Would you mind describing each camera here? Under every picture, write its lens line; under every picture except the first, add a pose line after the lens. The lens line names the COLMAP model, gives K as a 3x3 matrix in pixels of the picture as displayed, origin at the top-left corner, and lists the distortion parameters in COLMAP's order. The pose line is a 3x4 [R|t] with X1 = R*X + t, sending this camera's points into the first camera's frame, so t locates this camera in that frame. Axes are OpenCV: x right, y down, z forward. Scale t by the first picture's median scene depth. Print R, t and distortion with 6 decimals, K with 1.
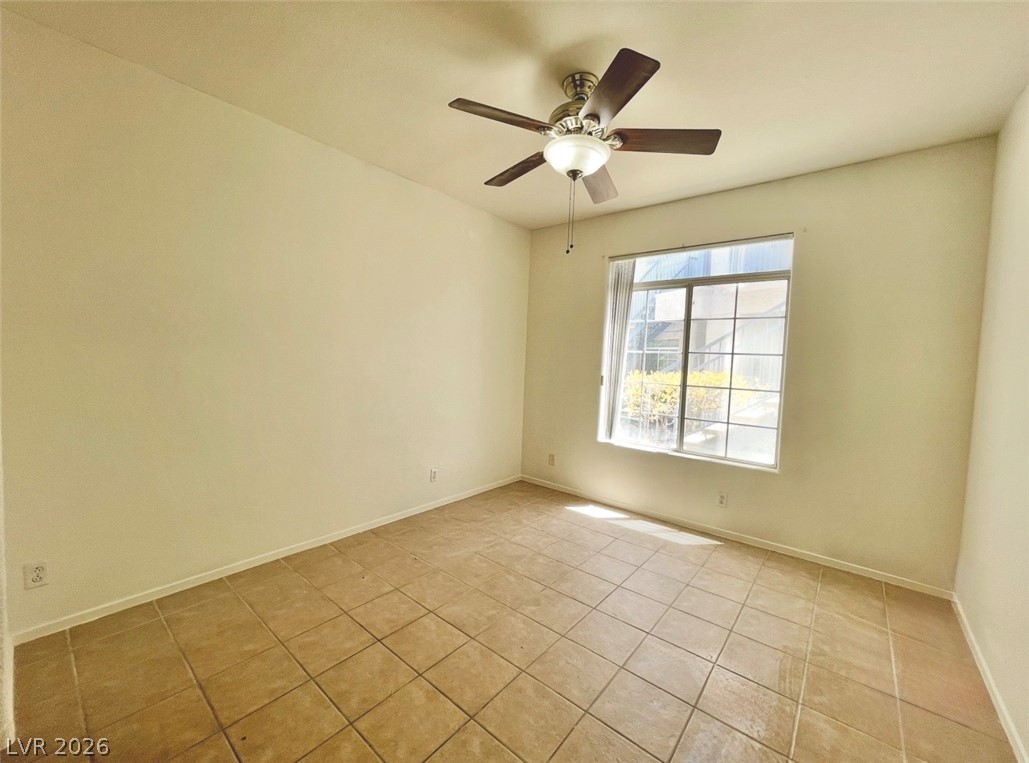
lens RADIAL K [[410.4, 0, 512.2], [0, 410.4, 386.6], [0, 0, 1]] dist [0.001042, 0.000138]
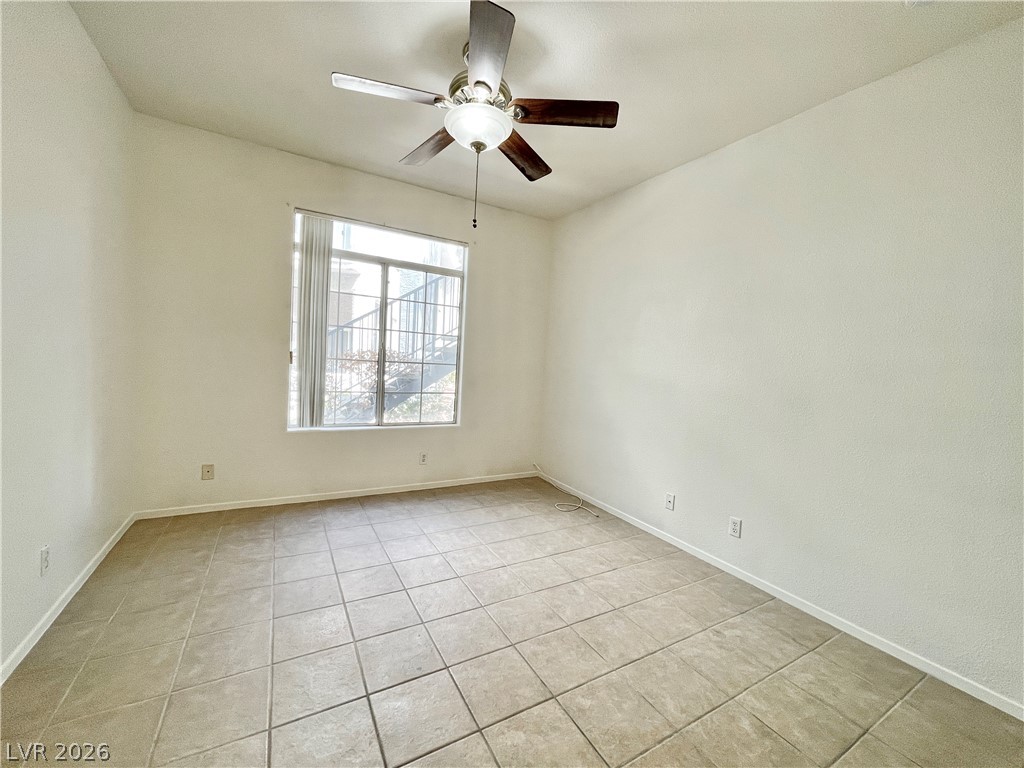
lens RADIAL K [[411.7, 0, 511.5], [0, 411.7, 385.1], [0, 0, 1]] dist [-0.002418, -0.000423]
pose [[0.349199, -0.076657, 0.933908, -0.543108], [0.018870, 0.997021, 0.074782, -0.017318], [-0.936859, -0.008490, 0.349605, 0.402045]]
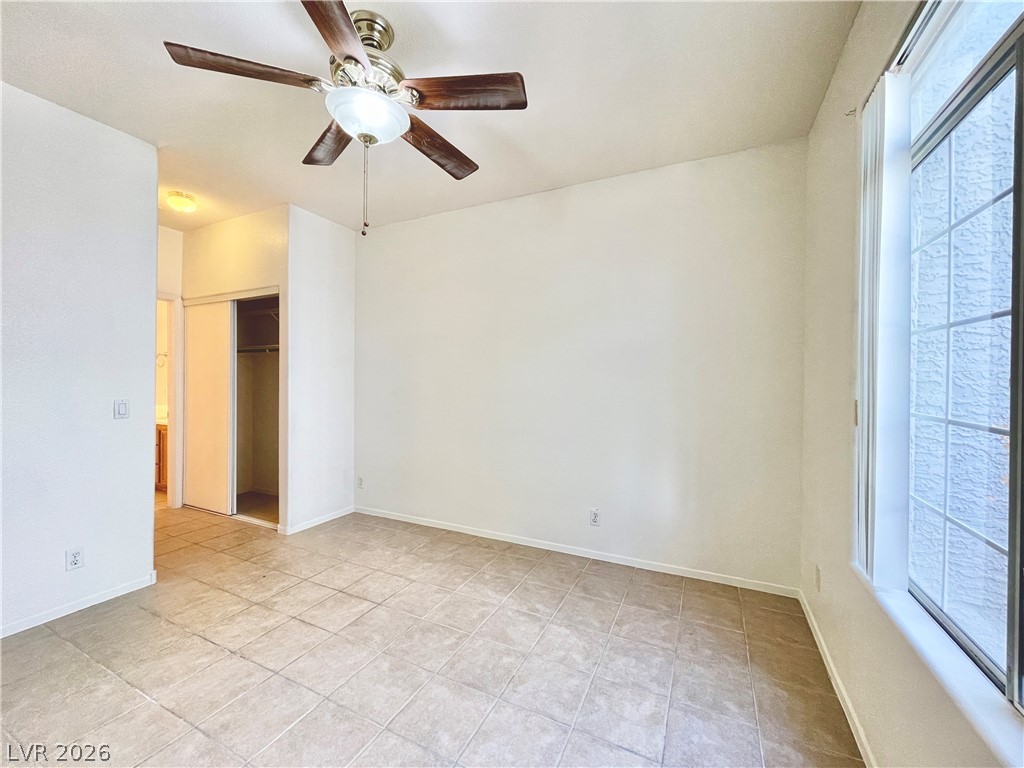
lens RADIAL K [[411.7, 0, 511.5], [0, 411.7, 385.1], [0, 0, 1]] dist [-0.002418, -0.000423]
pose [[0.239570, -0.025758, -0.970537, 0.715009], [-0.065341, 0.996954, -0.042588, -0.001362], [0.968678, 0.073619, 0.237157, 0.782636]]
